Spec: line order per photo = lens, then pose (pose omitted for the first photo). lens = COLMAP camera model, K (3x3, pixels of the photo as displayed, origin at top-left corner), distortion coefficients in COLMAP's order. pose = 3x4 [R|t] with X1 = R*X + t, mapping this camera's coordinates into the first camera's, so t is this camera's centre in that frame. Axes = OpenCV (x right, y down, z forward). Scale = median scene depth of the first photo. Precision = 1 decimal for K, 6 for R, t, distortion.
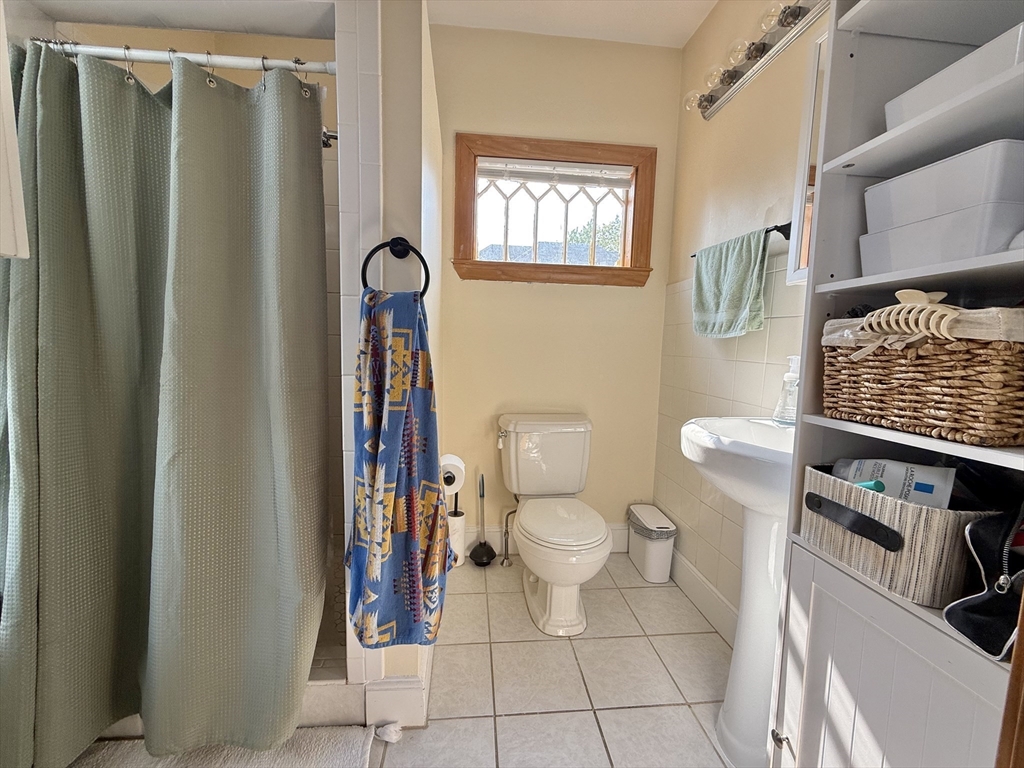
lens RADIAL K [[408.4, 0, 511.8], [0, 408.4, 385.9], [0, 0, 1]] dist [0.002320, -0.002047]
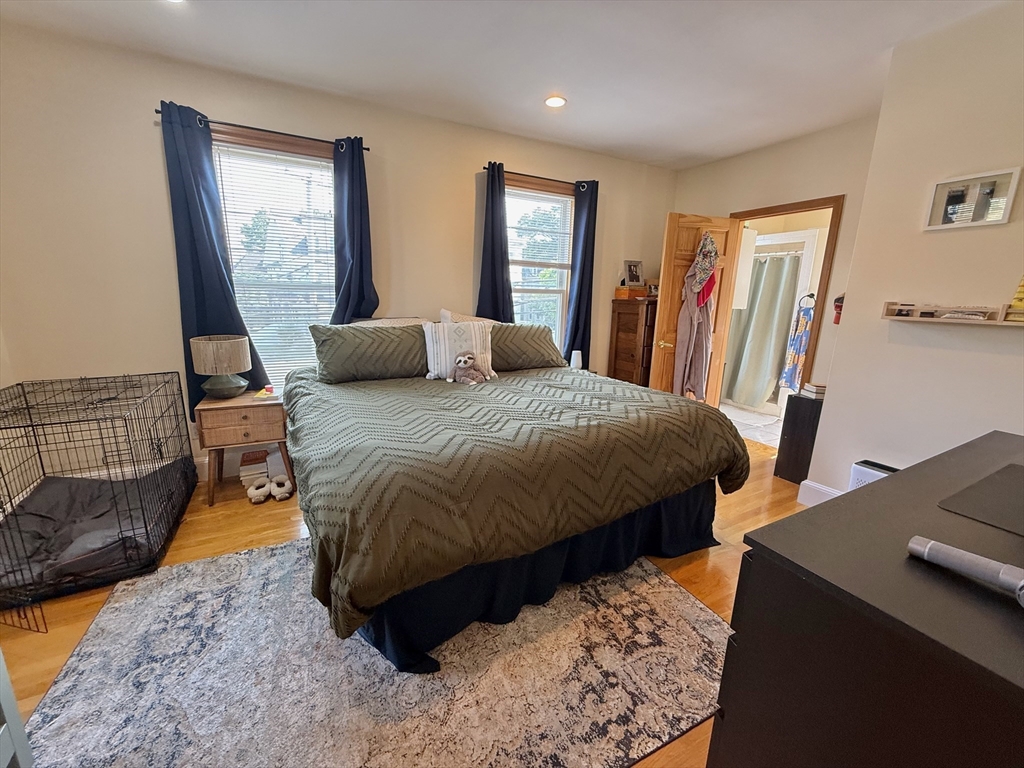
lens RADIAL K [[408.4, 0, 511.8], [0, 408.4, 385.9], [0, 0, 1]] dist [0.002320, -0.002047]
pose [[0.372378, 0.182397, -0.909981, 2.483778], [-0.114950, 0.982012, 0.149796, 0.283203], [0.920935, 0.048822, 0.386646, -3.276938]]
